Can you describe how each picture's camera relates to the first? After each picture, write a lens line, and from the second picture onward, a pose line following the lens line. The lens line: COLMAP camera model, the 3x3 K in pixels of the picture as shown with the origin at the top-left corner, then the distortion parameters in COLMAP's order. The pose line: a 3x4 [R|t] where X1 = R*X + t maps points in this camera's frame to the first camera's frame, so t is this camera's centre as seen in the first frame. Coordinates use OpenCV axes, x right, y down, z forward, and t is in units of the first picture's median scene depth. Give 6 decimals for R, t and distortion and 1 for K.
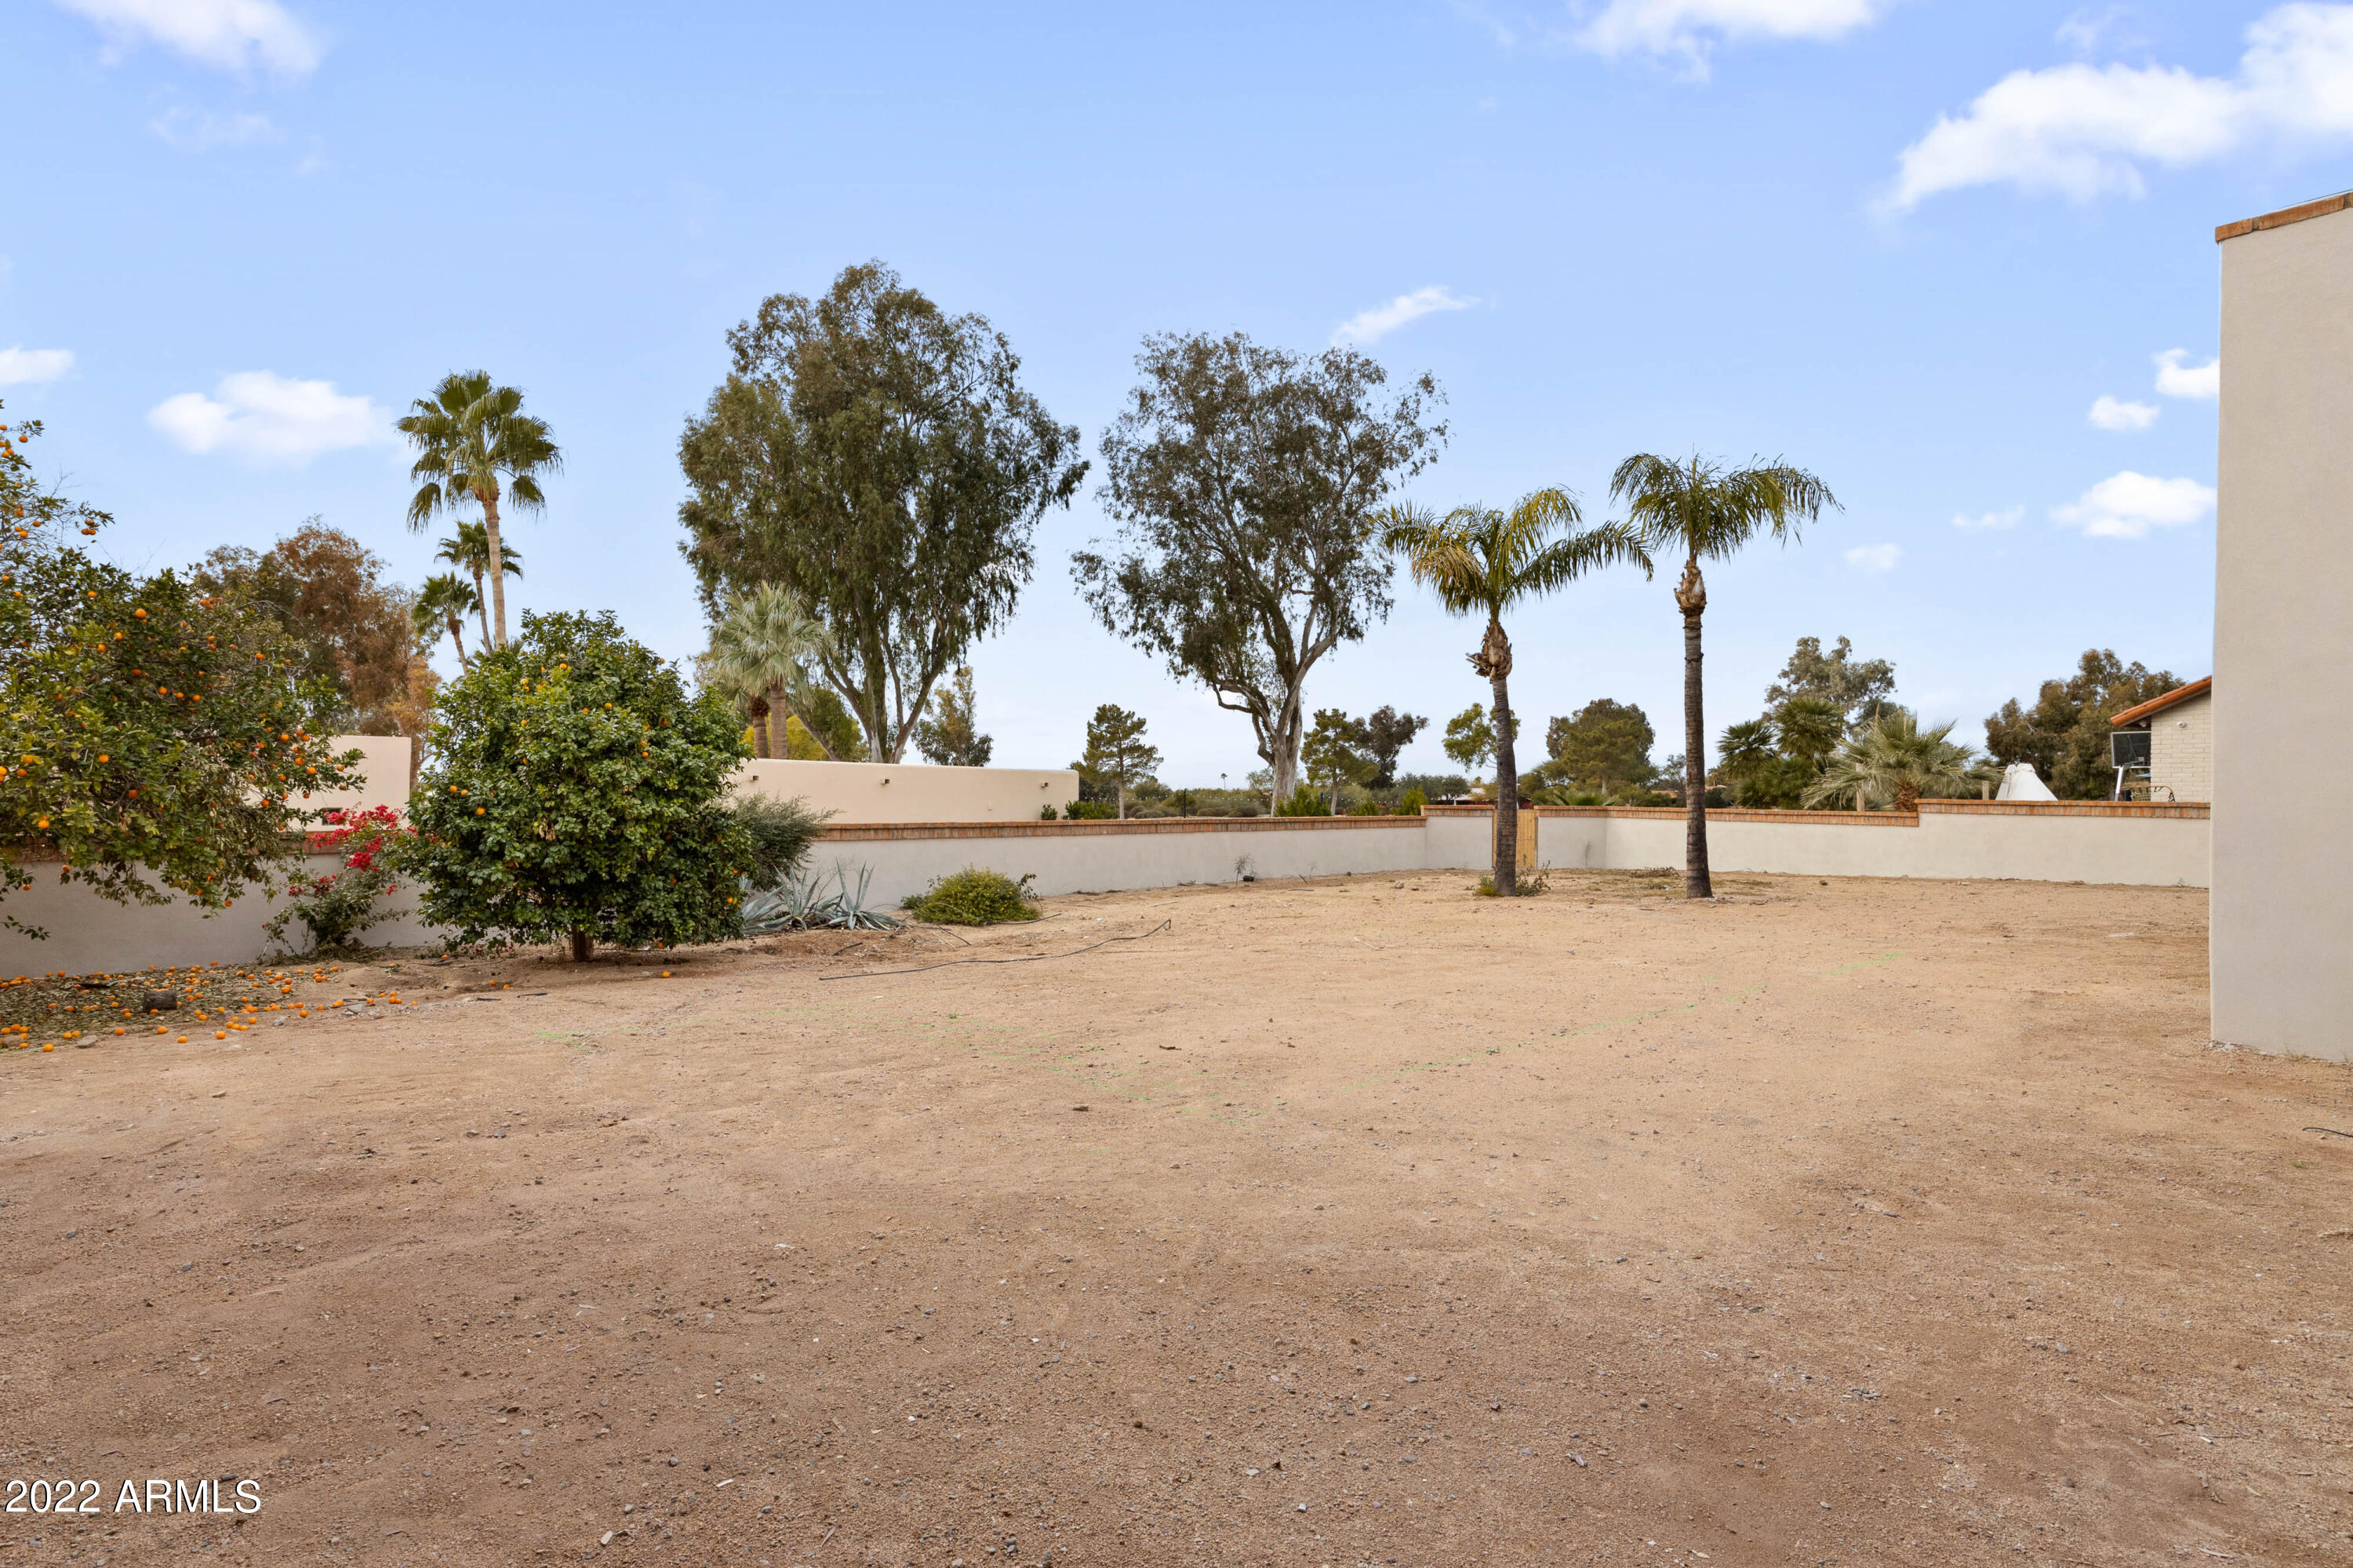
lens RADIAL K [[1204.7, 0, 1121.8], [0, 1204.7, 782.7], [0, 0, 1]] dist [0.002424, -0.000128]
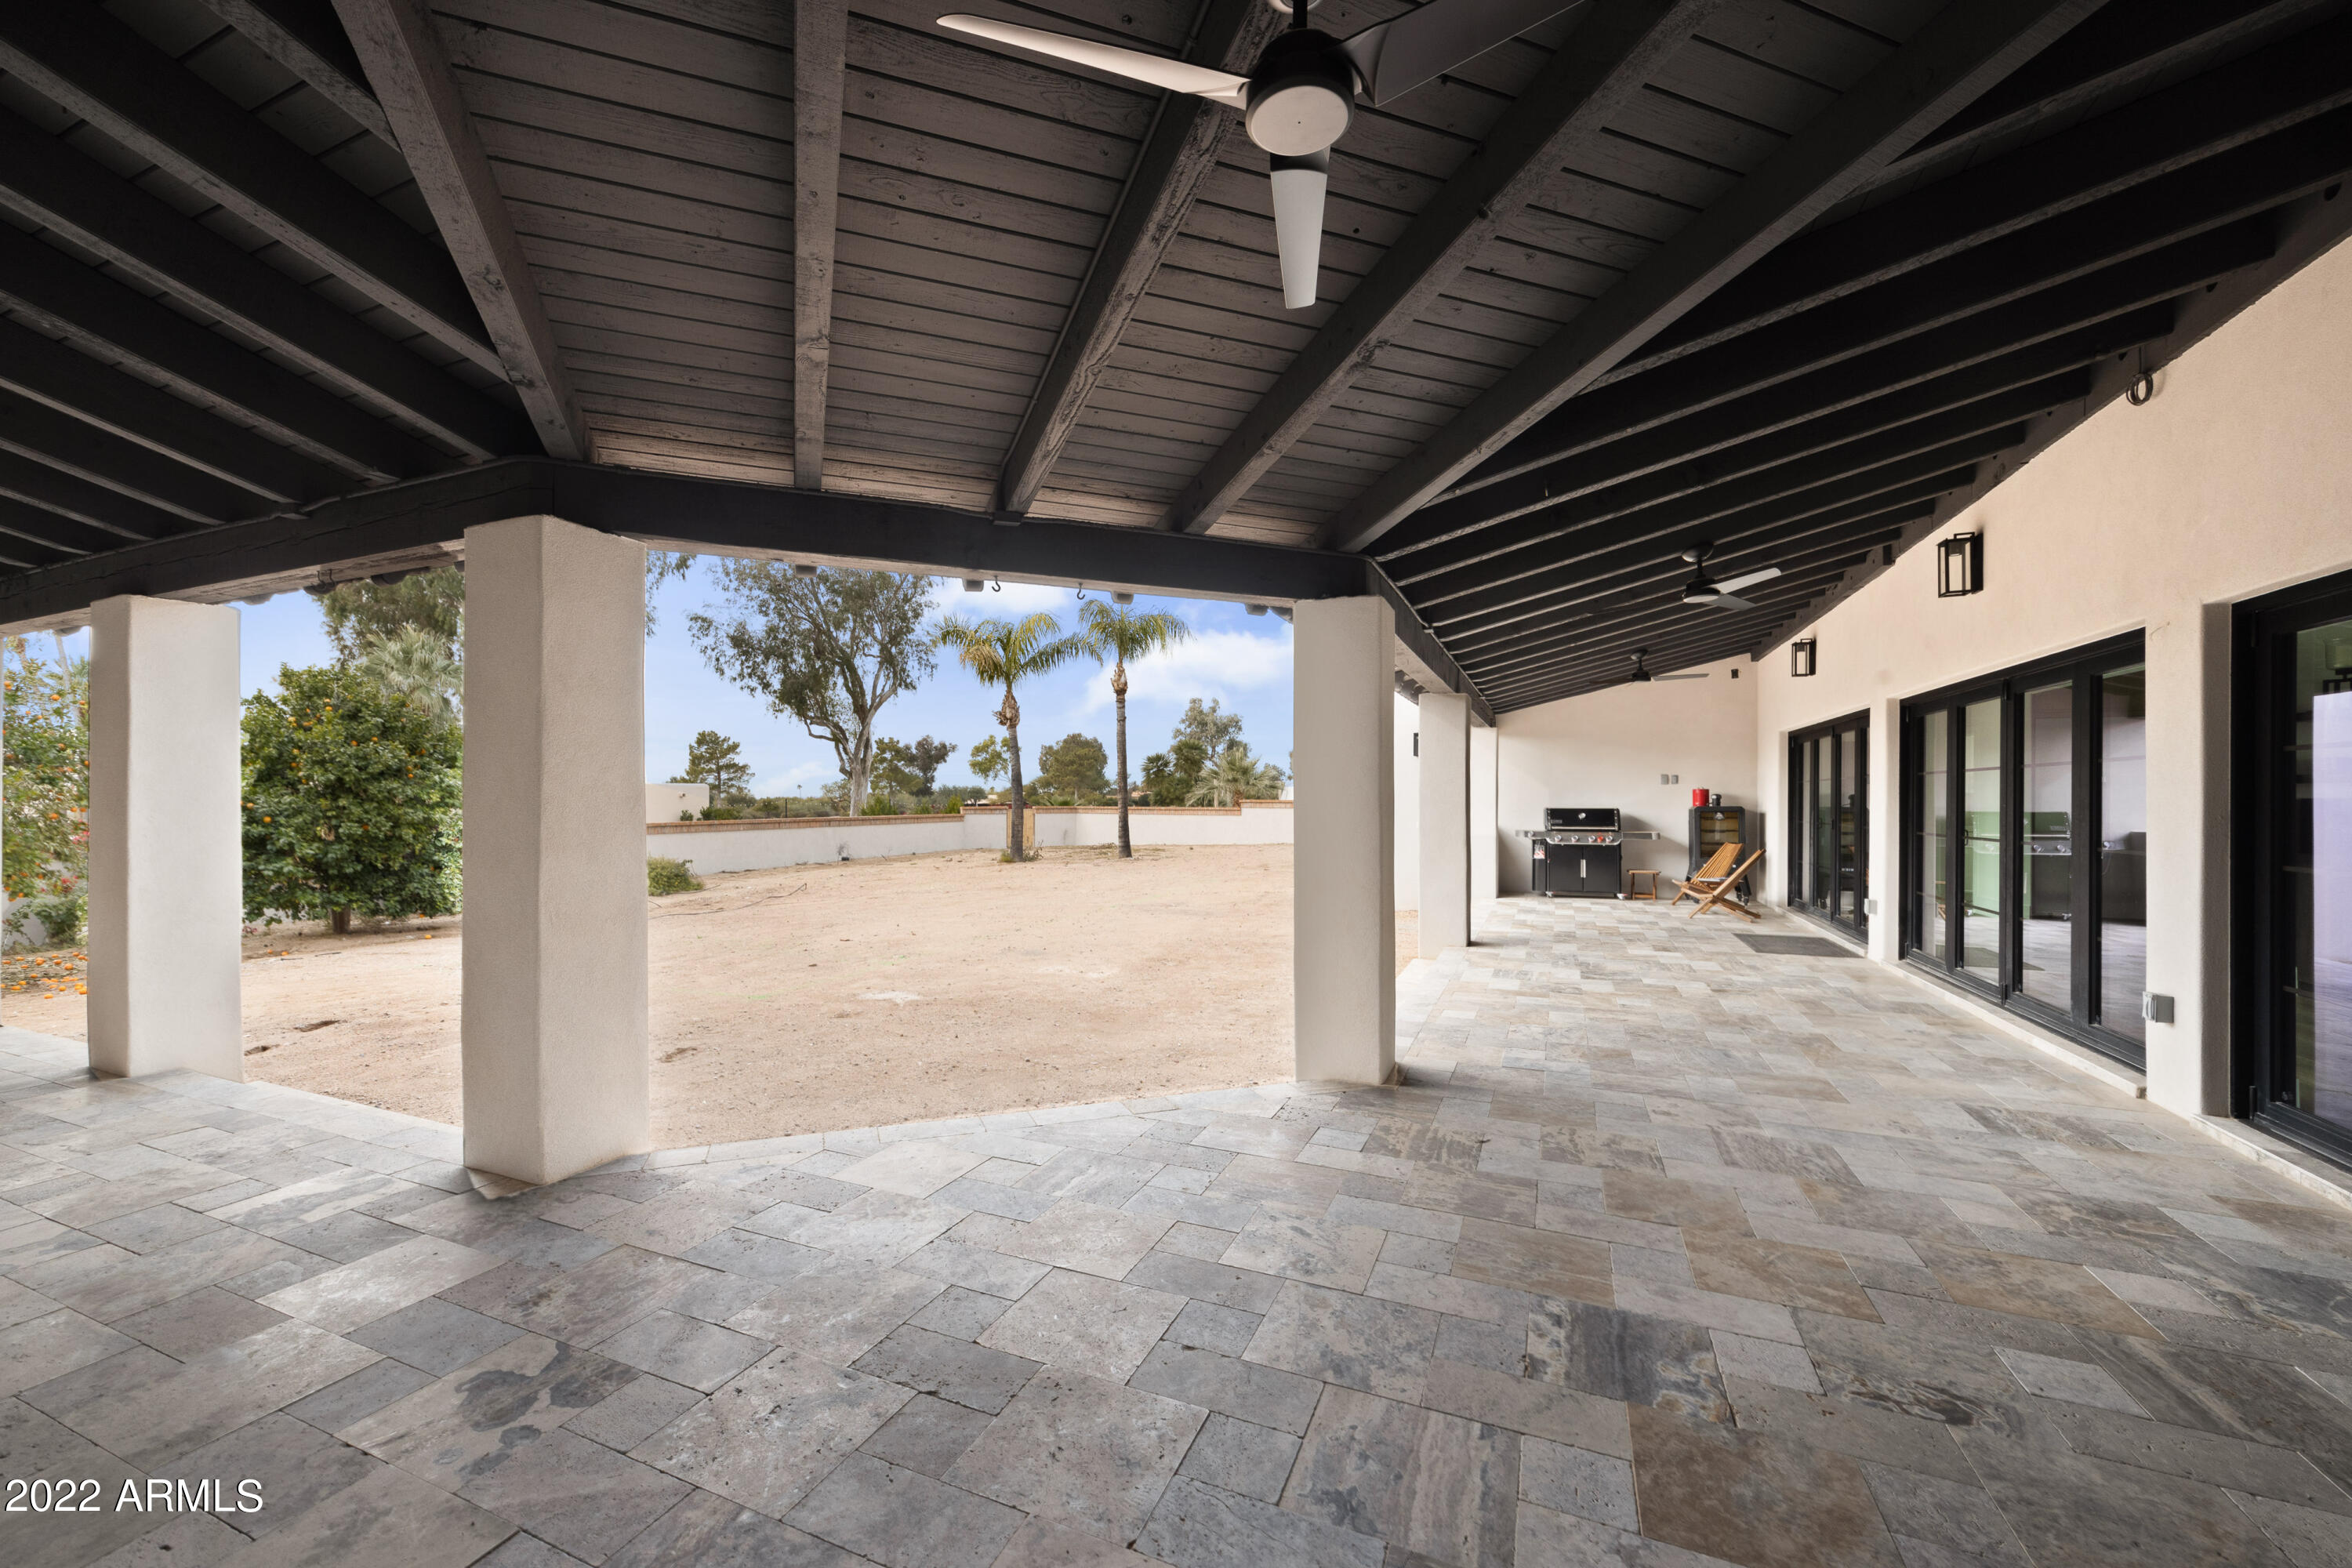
lens RADIAL K [[922.1, 0, 1176.0], [0, 922.1, 784.0], [0, 0, 1]] dist [0.000922, 0.000102]
pose [[0.883786, -0.001823, 0.467888, -0.039902], [0.005279, 0.999968, -0.006075, -0.001160], [-0.467862, 0.007838, 0.883767, -0.108228]]
